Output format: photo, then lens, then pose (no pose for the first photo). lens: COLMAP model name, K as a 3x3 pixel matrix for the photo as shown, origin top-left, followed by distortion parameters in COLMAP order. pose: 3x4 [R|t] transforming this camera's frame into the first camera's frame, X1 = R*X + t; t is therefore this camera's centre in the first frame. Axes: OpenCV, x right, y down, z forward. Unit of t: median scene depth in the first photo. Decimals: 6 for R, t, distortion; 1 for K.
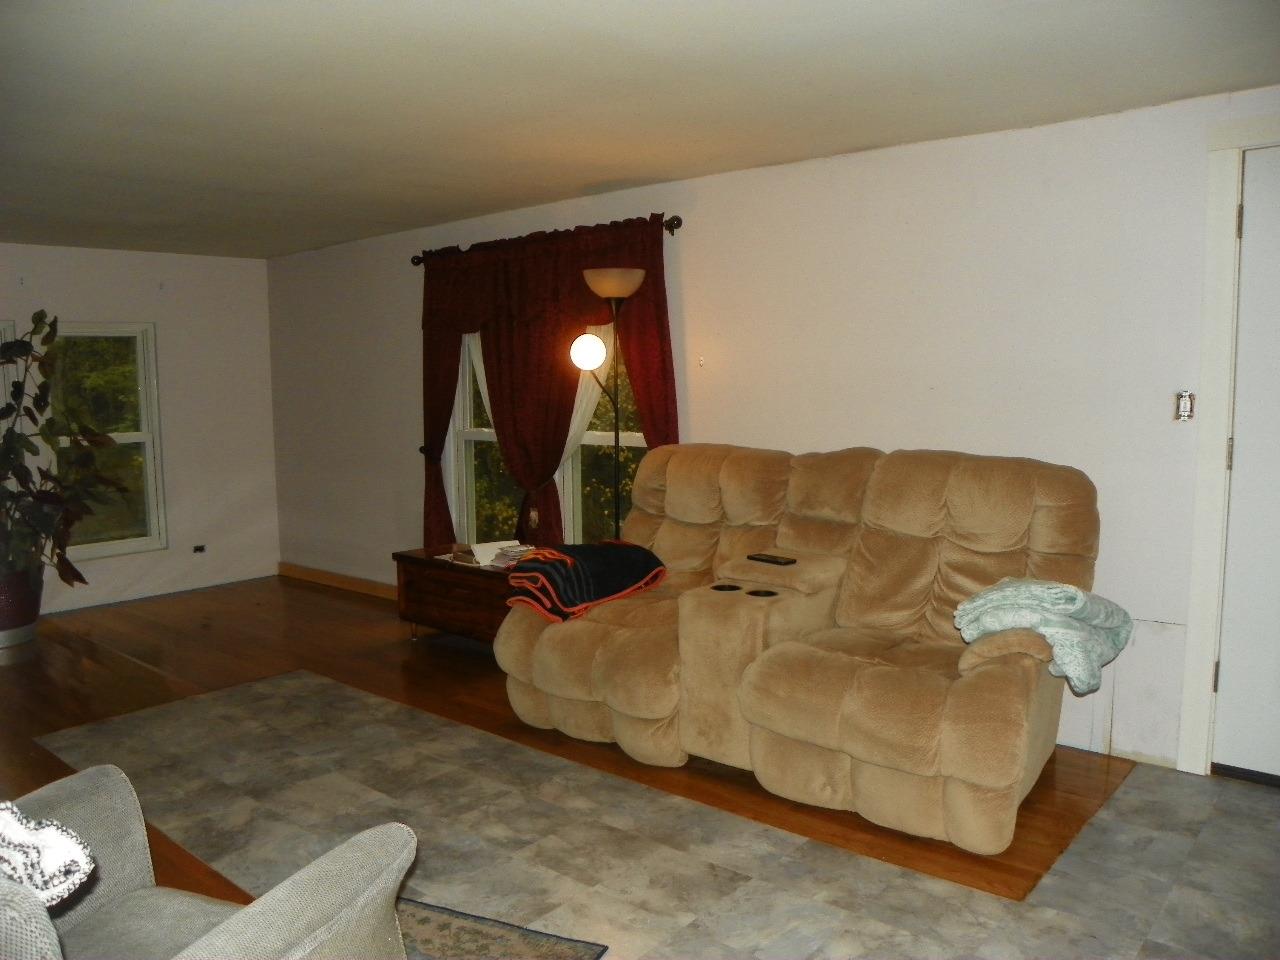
lens RADIAL K [[1014.1, 0, 640.0], [0, 1014.1, 480.0], [0, 0, 1]] dist [-0.080163, 0.008481]
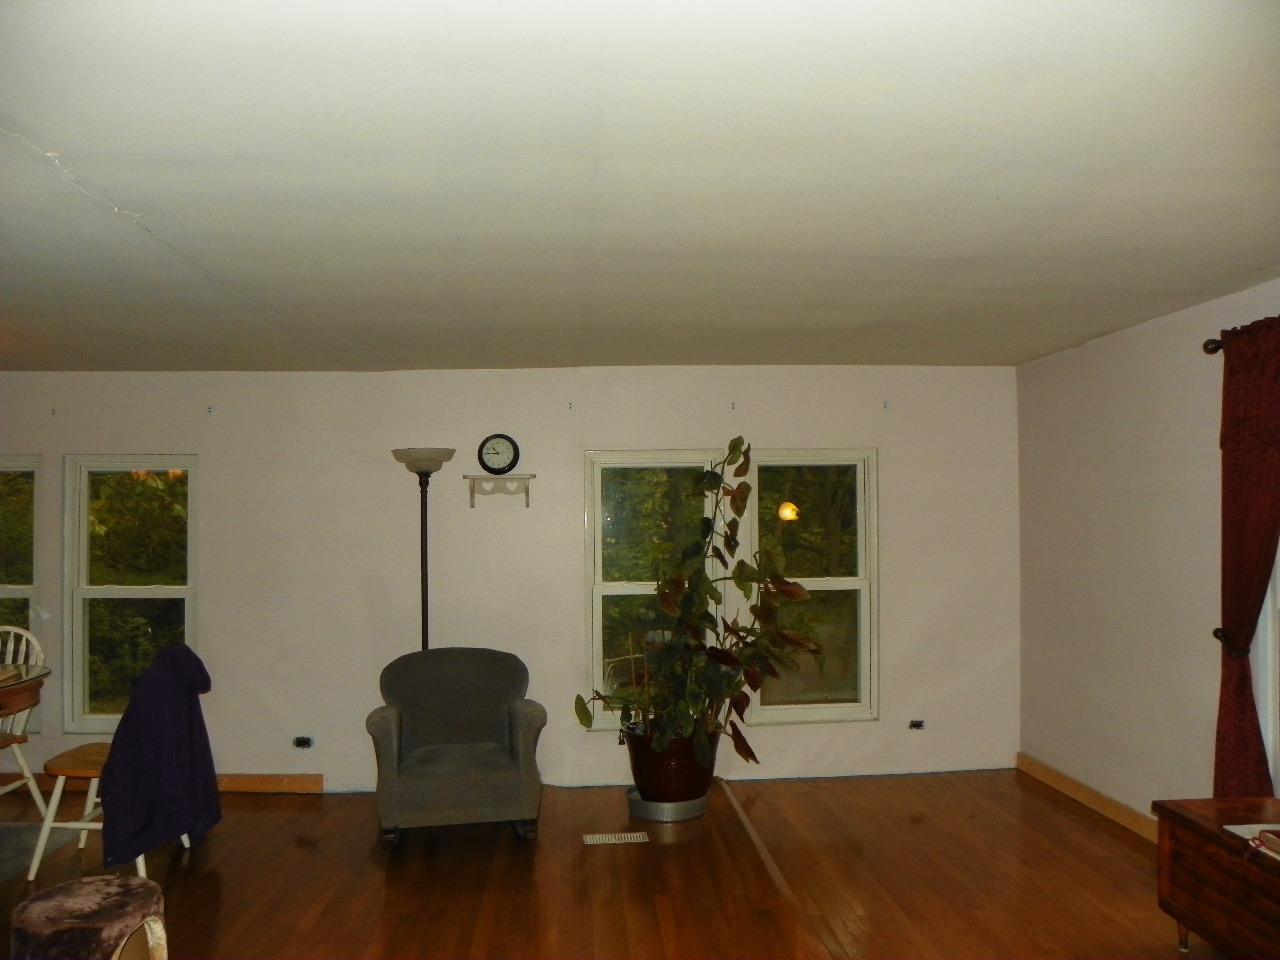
lens RADIAL K [[1014.1, 0, 640.0], [0, 1014.1, 480.0], [0, 0, 1]] dist [-0.080163, 0.008481]
pose [[0.720310, -0.010165, -0.693578, -0.045840], [-0.074810, 0.992922, -0.092245, -0.044710], [0.689606, 0.118331, 0.714452, 0.298650]]
